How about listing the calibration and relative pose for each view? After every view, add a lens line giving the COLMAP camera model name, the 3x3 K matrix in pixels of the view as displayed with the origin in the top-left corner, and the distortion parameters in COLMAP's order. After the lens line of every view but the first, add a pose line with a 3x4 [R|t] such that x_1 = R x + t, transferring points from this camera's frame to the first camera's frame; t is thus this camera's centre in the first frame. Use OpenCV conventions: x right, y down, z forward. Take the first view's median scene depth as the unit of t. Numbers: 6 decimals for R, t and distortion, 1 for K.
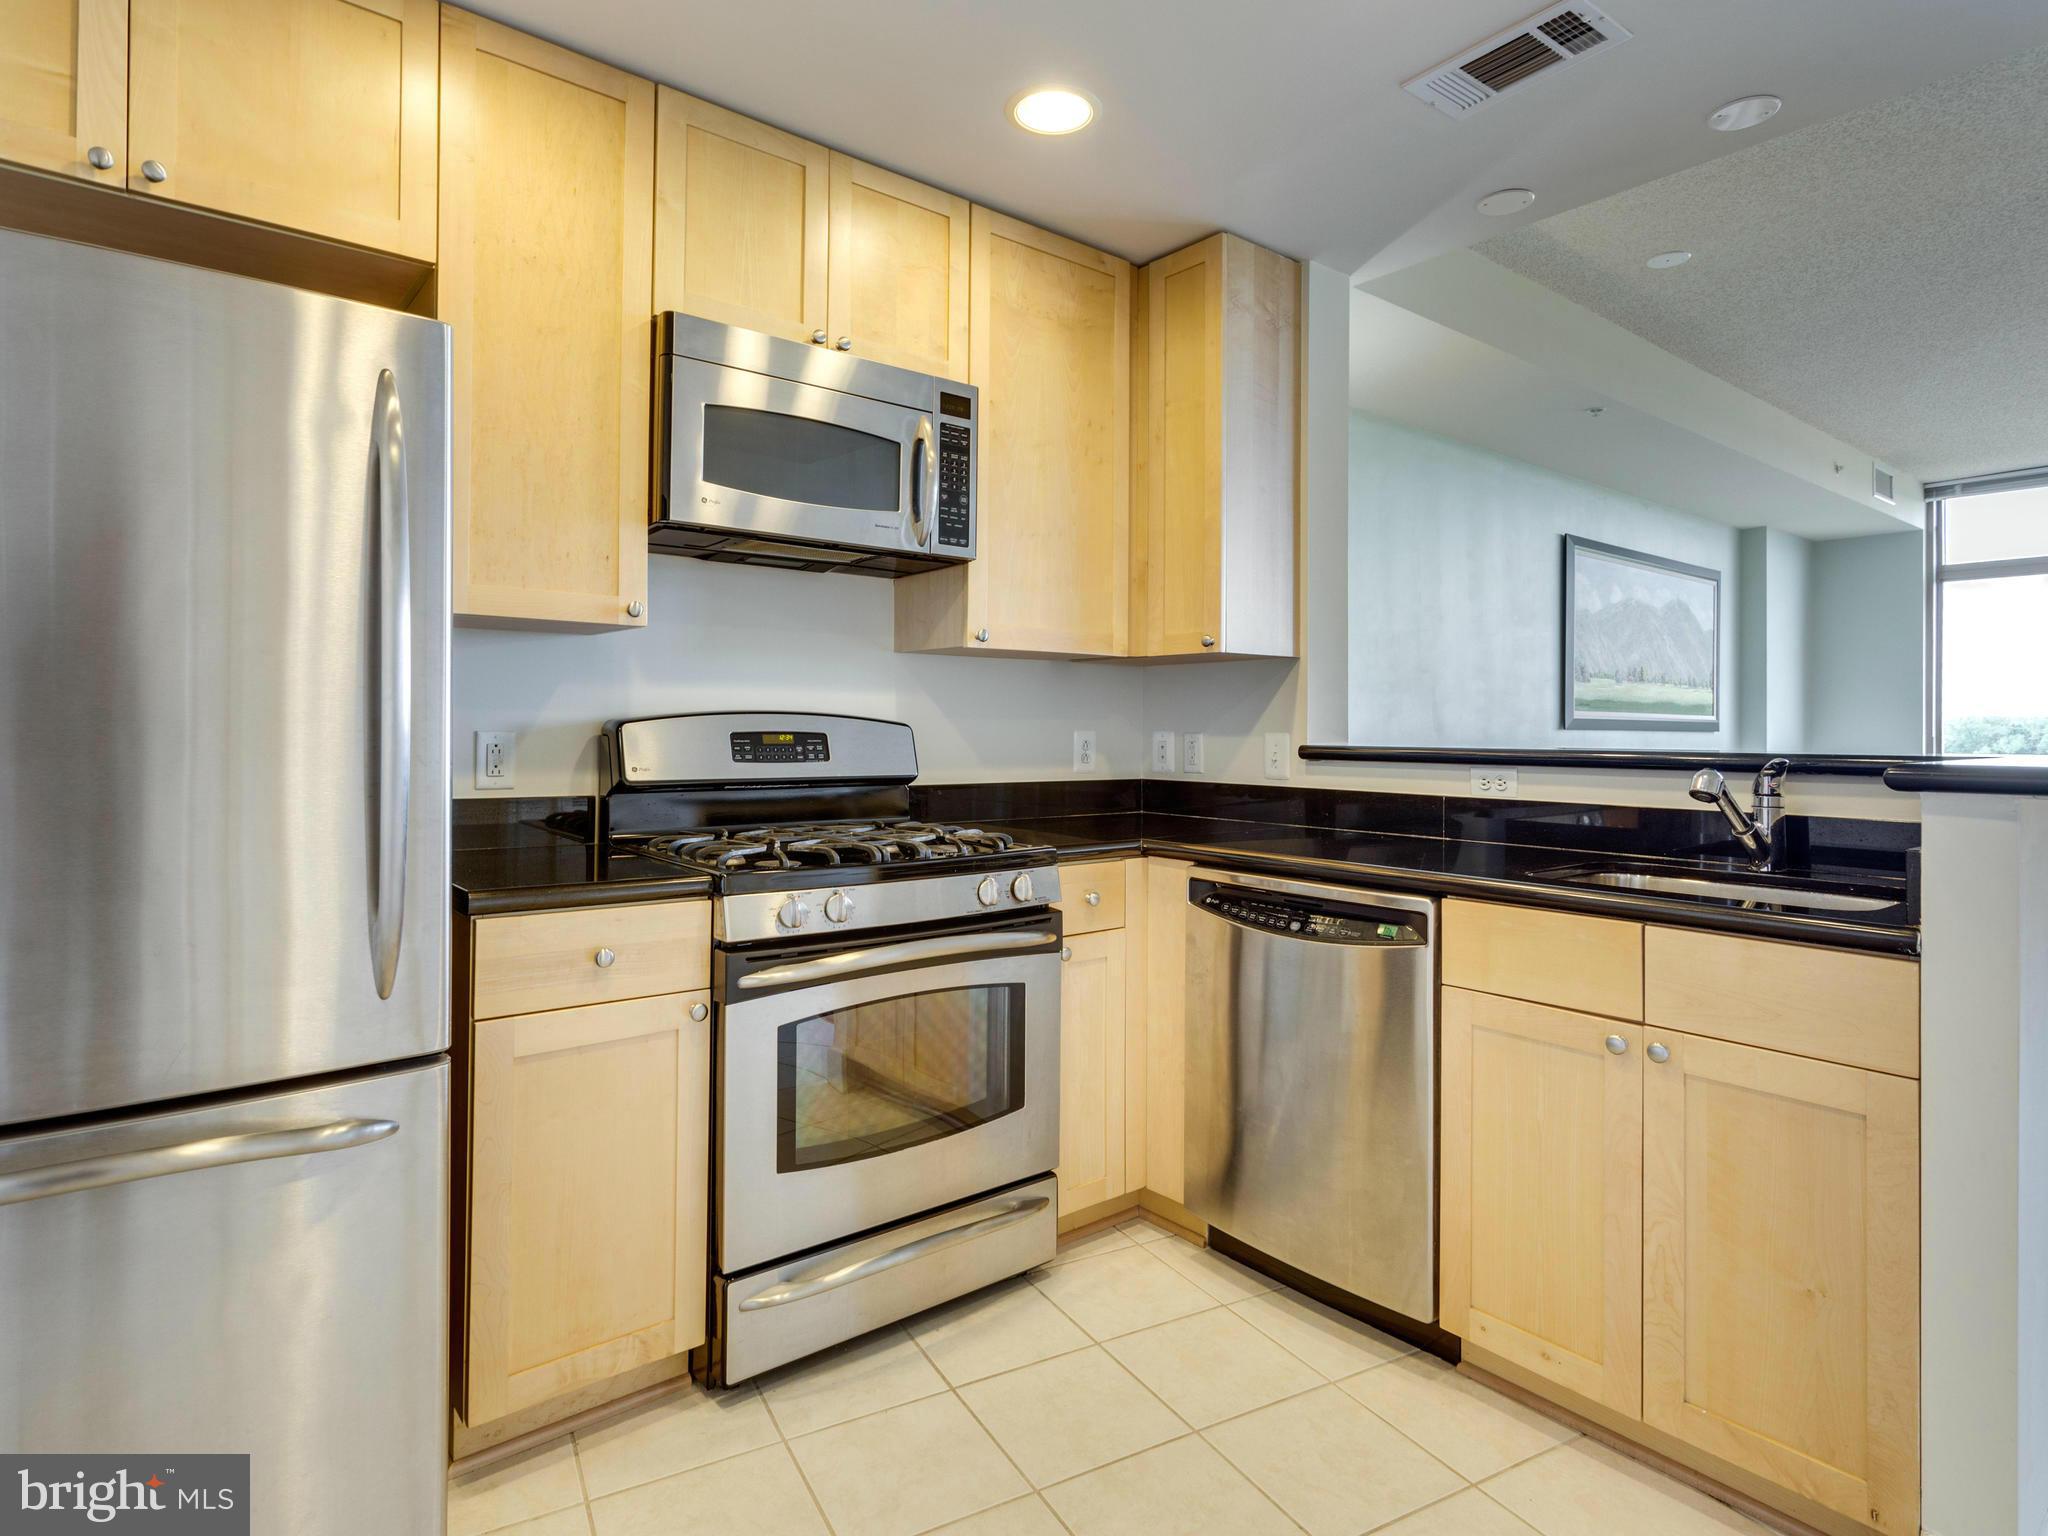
lens RADIAL K [[1113.6, 0, 1022.1], [0, 1113.6, 720.5], [0, 0, 1]] dist [-0.002250, 0.006856]
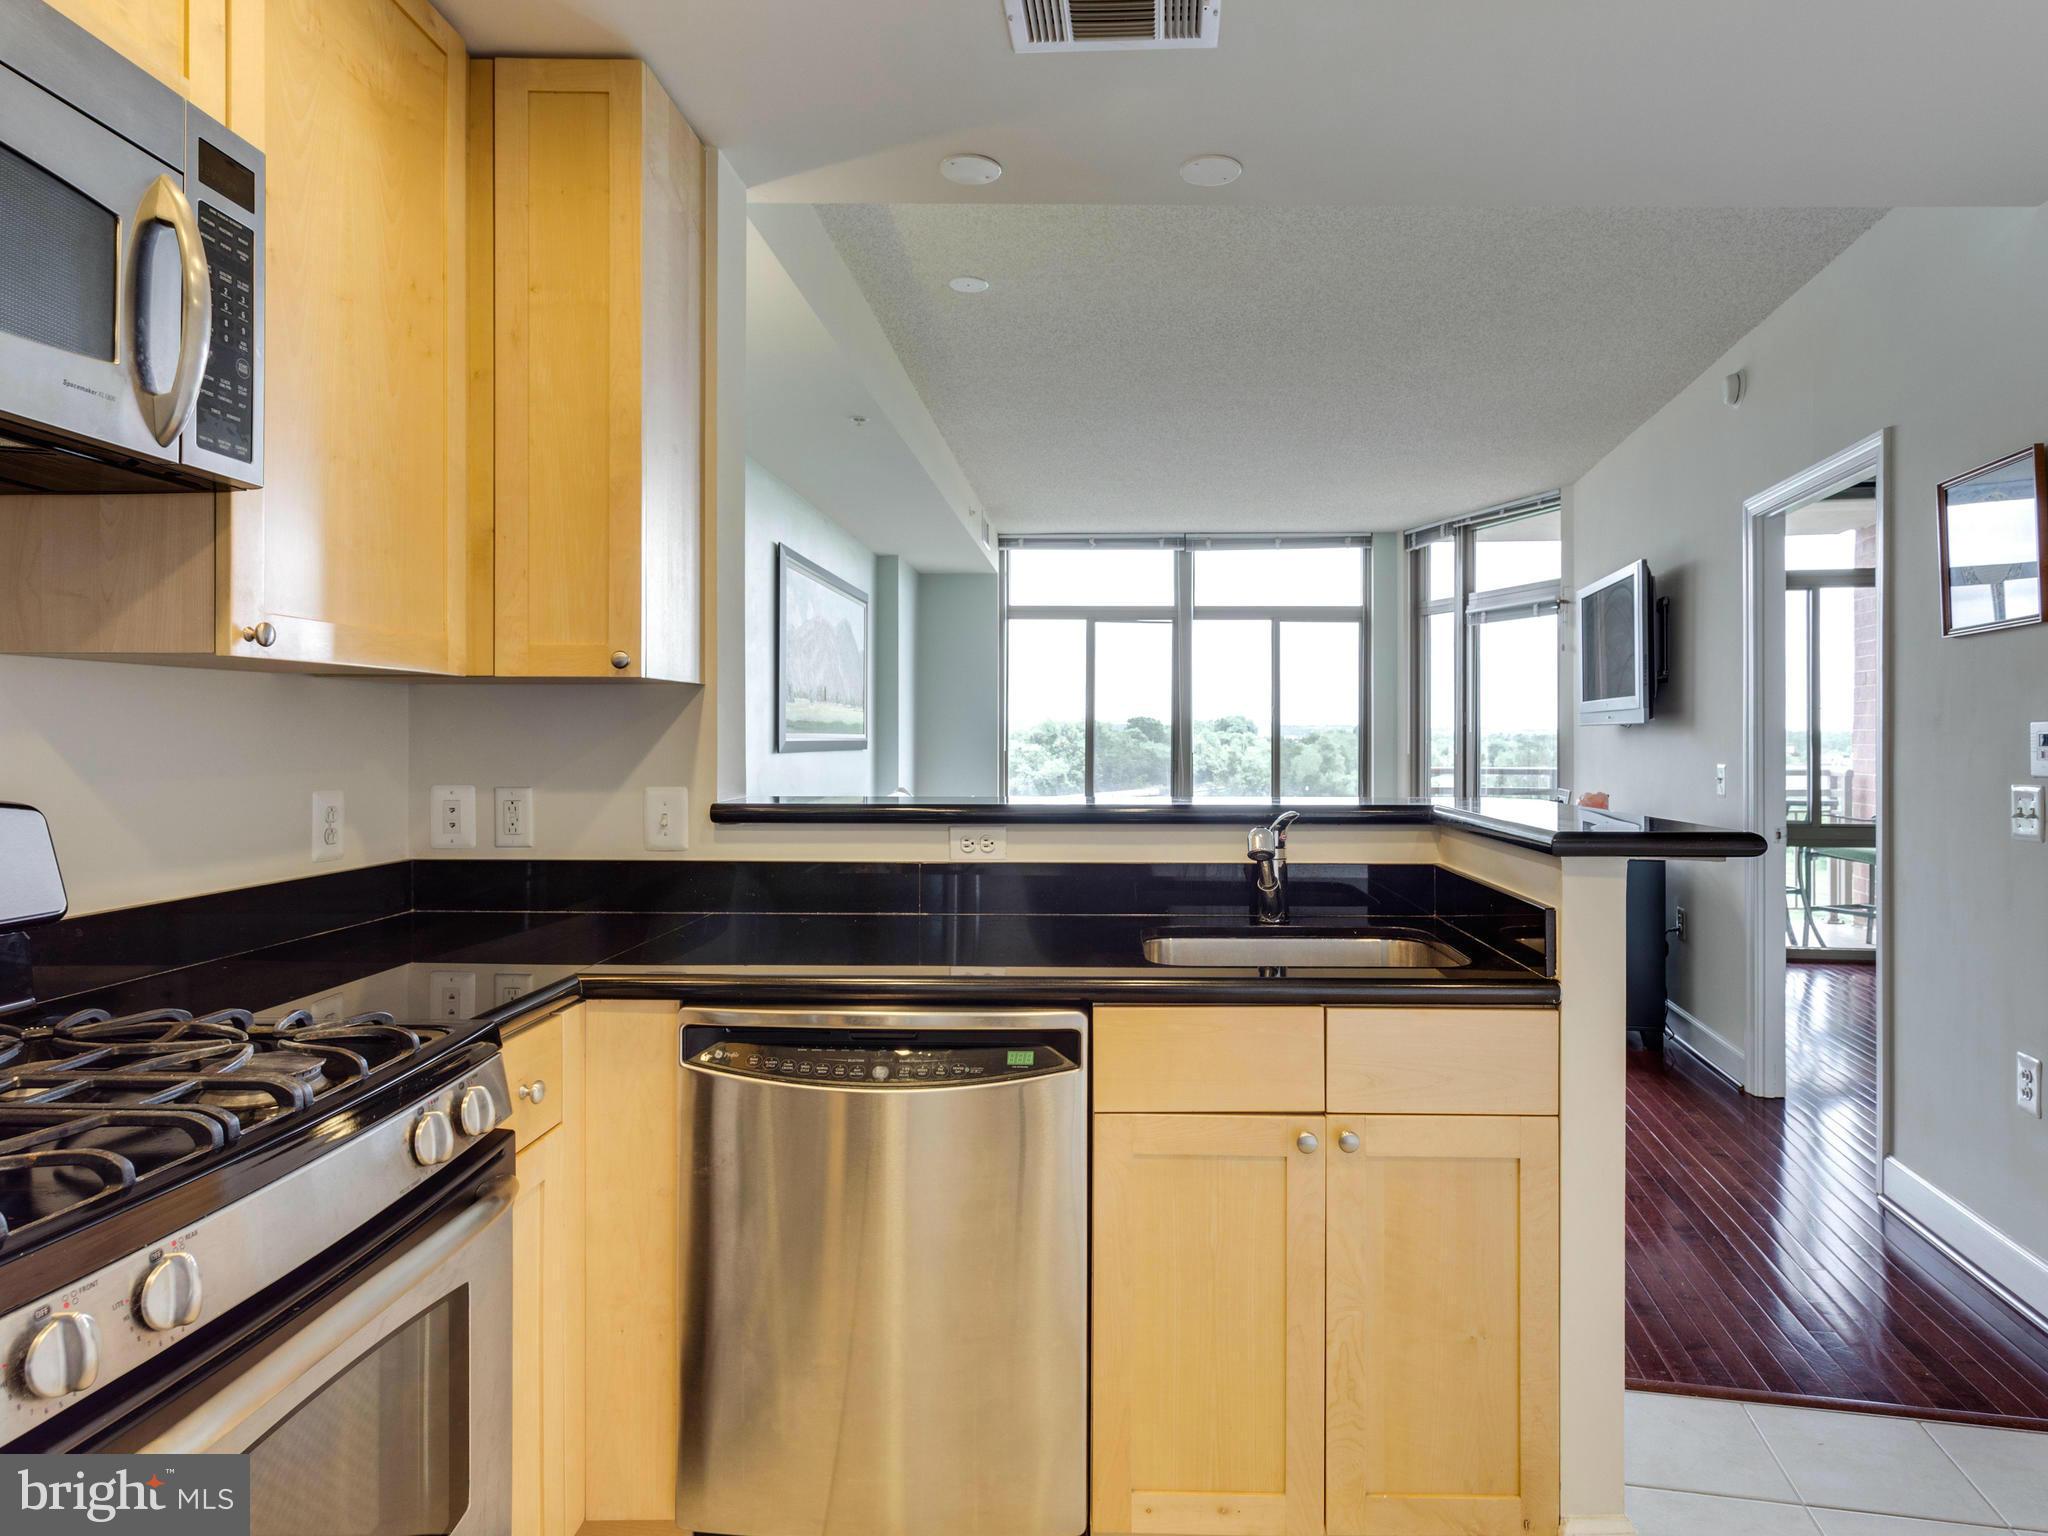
lens RADIAL K [[1180.1, 0, 1088.7], [0, 1180.1, 737.4], [0, 0, 1]] dist [0.001382, 0.002607]
pose [[0.634543, -0.006112, 0.772864, -0.226838], [-0.004952, 0.999916, 0.011974, -0.037456], [-0.772872, -0.011425, 0.634459, 0.355883]]
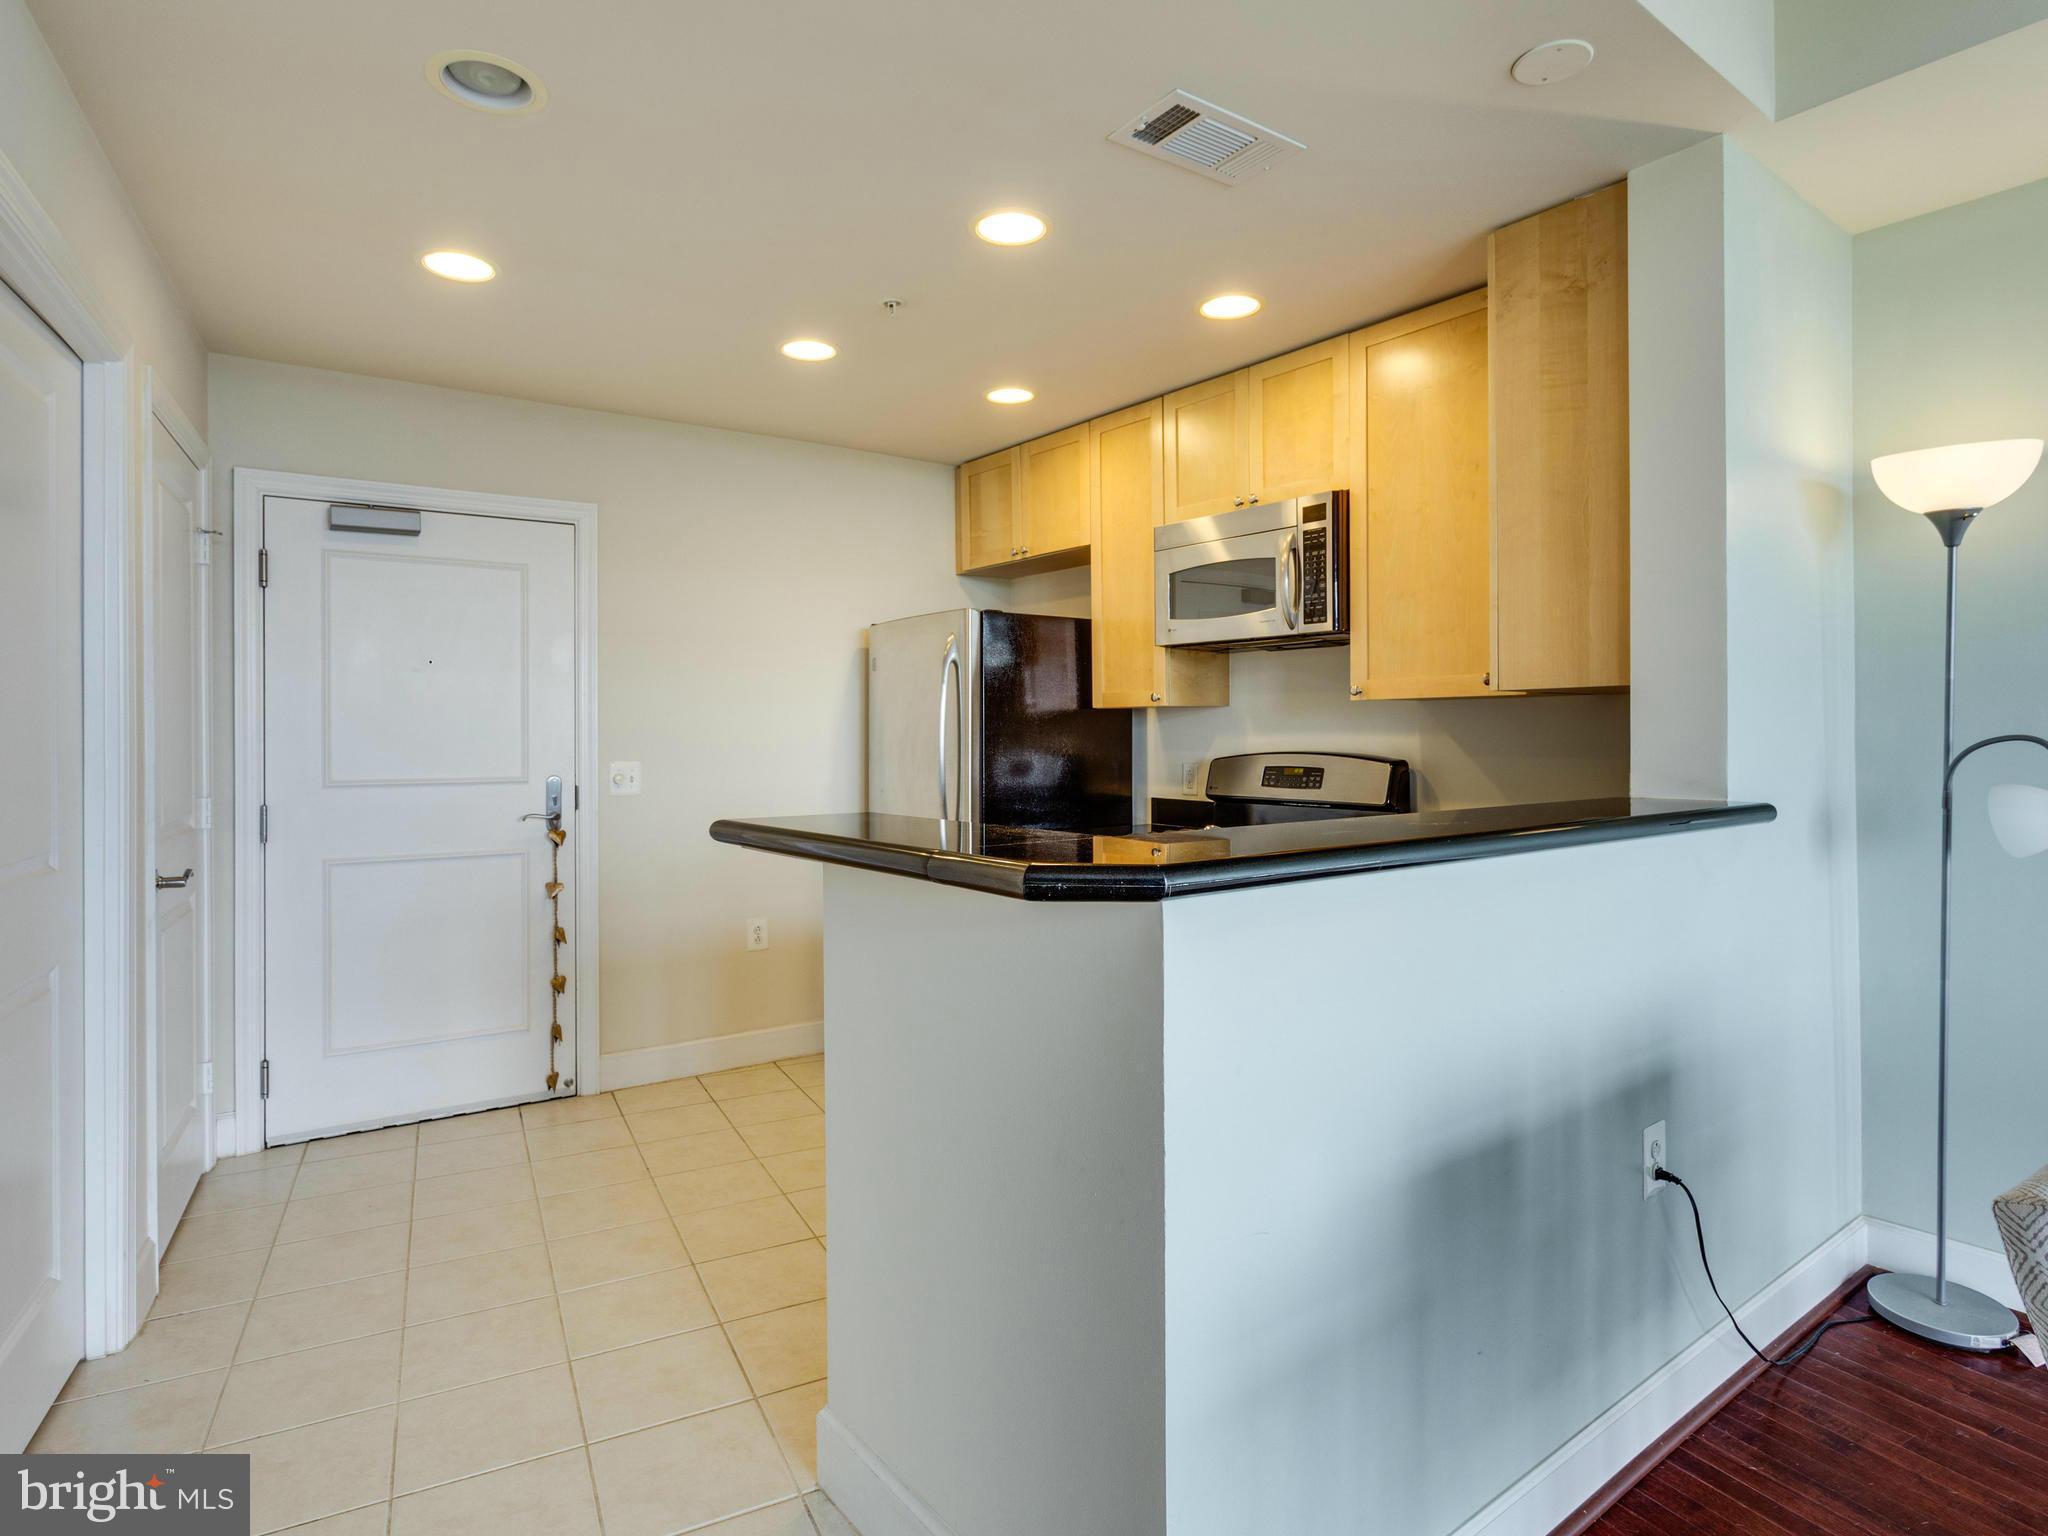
lens RADIAL K [[1107.3, 0, 1003.1], [0, 1107.3, 730.1], [0, 0, 1]] dist [0.002706, 0.000014]
pose [[-0.030573, -0.009175, -0.999490, 1.208581], [0.011810, 0.999885, -0.009540, -0.027359], [0.999463, -0.012096, -0.030462, 0.678408]]
